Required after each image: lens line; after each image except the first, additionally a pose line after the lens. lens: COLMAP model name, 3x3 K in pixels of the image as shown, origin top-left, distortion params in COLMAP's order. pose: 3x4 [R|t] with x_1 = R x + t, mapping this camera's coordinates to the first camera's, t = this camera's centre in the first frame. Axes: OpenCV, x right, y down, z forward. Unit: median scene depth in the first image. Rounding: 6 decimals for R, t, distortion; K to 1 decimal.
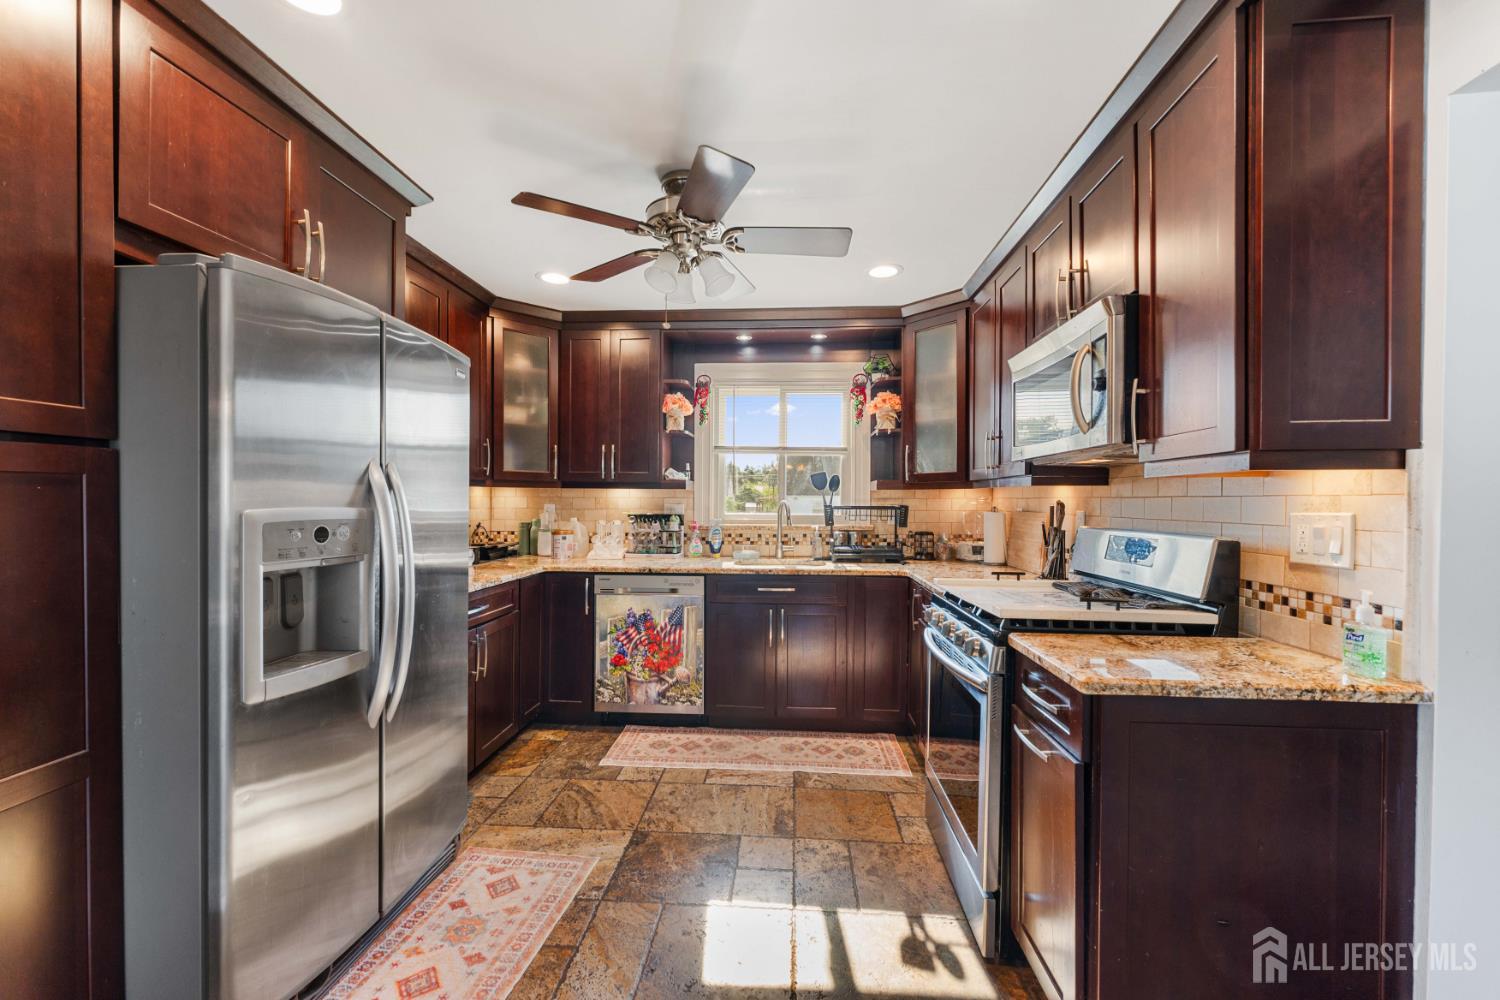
lens RADIAL K [[601.7, 0, 747.3], [0, 601.7, 509.4], [0, 0, 1]] dist [0.001090, 0.000114]
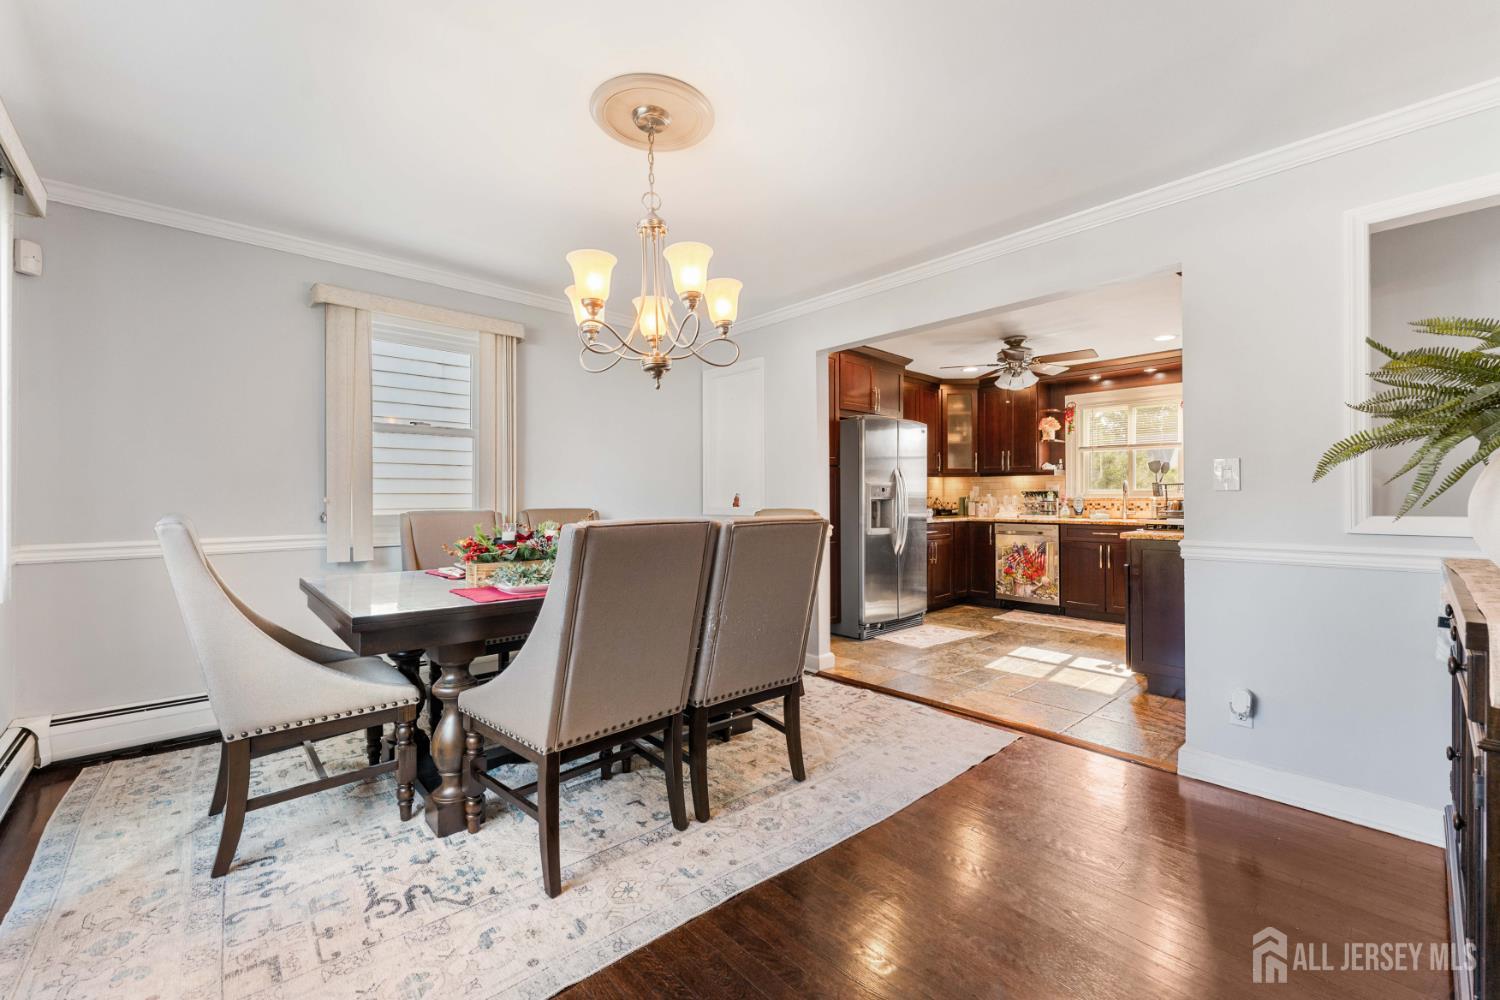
lens RADIAL K [[612.3, 0, 747.5], [0, 612.3, 497.5], [0, 0, 1]] dist [0.000581, 0.000119]
pose [[0.733958, -0.008437, -0.679143, 0.461662], [-0.002472, 0.999883, -0.015093, 0.060804], [0.679190, 0.012756, 0.733851, -0.883707]]
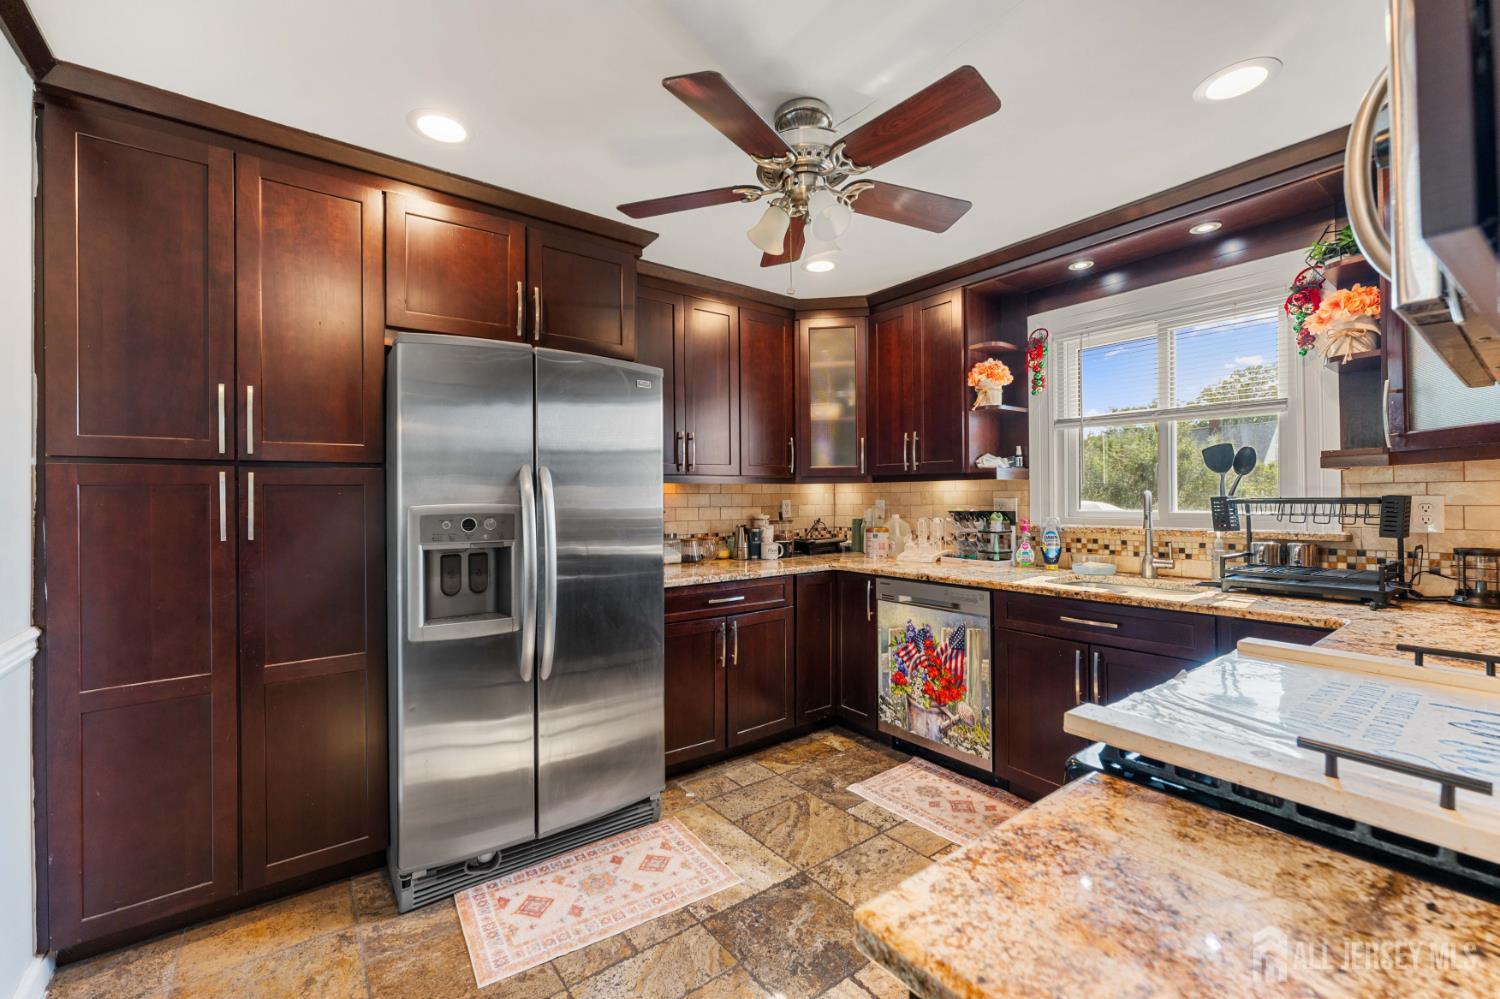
lens RADIAL K [[612.3, 0, 747.5], [0, 612.3, 497.0], [0, 0, 1]] dist [0.000581, 0.000119]
pose [[0.658037, -0.012798, -0.752877, 0.313240], [0.002368, 0.999886, -0.014927, 0.000890], [0.752982, 0.008040, 0.657992, 0.249178]]
